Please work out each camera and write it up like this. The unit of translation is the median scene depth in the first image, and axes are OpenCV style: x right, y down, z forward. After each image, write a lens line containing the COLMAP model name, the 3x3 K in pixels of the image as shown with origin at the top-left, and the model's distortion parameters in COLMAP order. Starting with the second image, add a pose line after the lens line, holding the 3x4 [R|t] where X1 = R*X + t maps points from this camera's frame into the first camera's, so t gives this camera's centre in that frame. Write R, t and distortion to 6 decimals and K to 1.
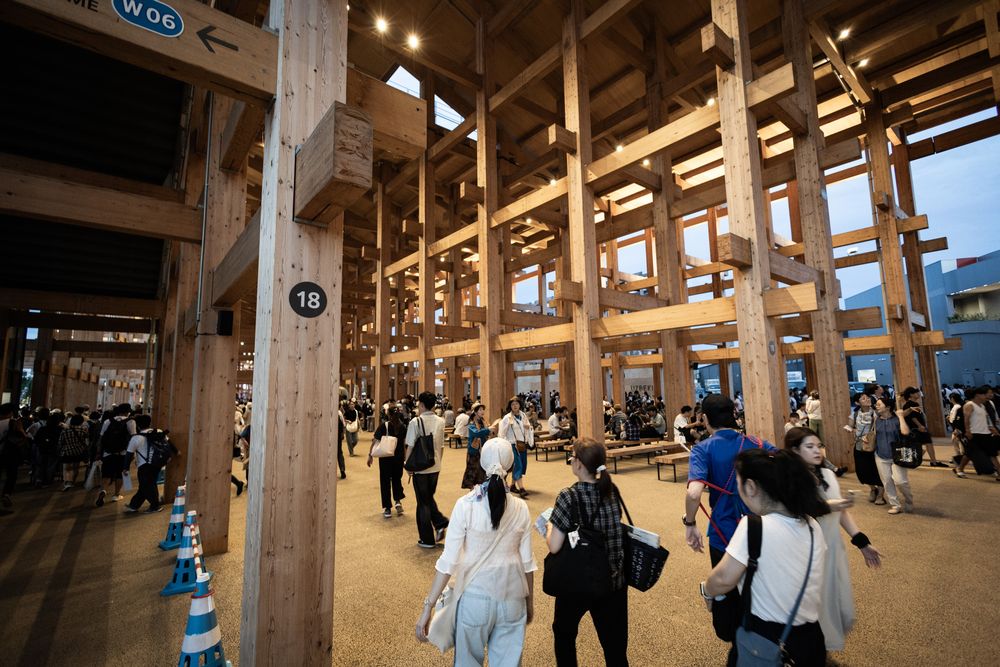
lens RADIAL K [[462.8, 0, 501.2], [0, 462.8, 333.1], [0, 0, 1]] dist [0.014621, -0.004481]
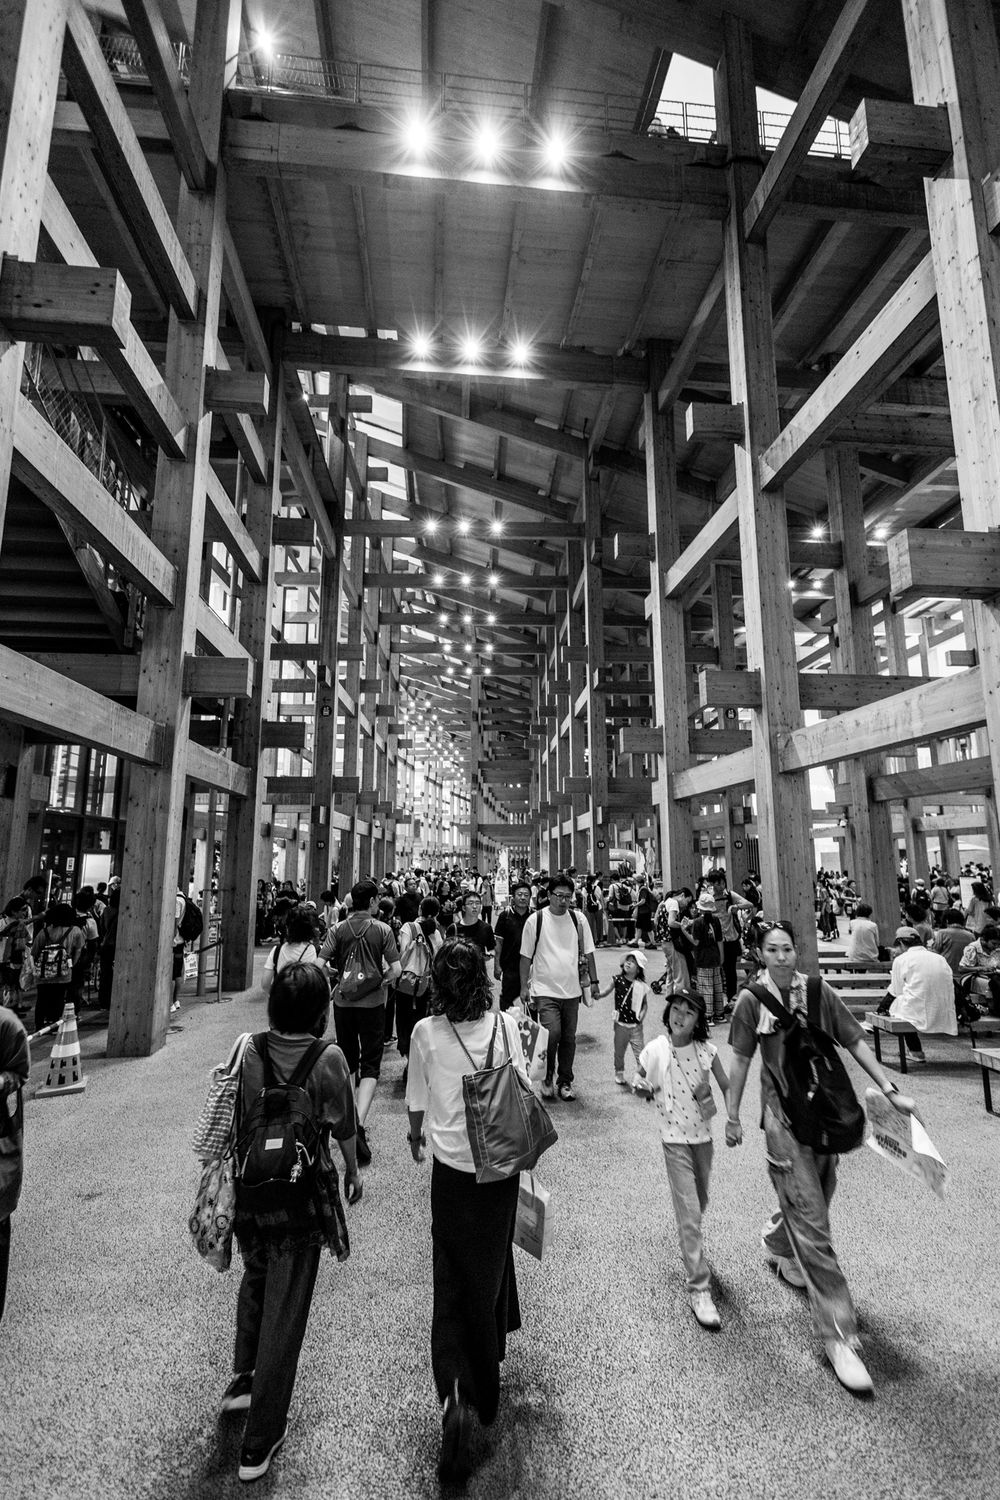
lens RADIAL K [[694.3, 0, 503.9], [0, 694.3, 748.7], [0, 0, 1]] dist [0.014621, -0.004481]
pose [[0.840762, -0.071768, -0.536627, -0.050971], [0.053631, 0.997340, -0.049356, 0.051911], [0.538742, 0.012716, 0.842375, 0.436452]]
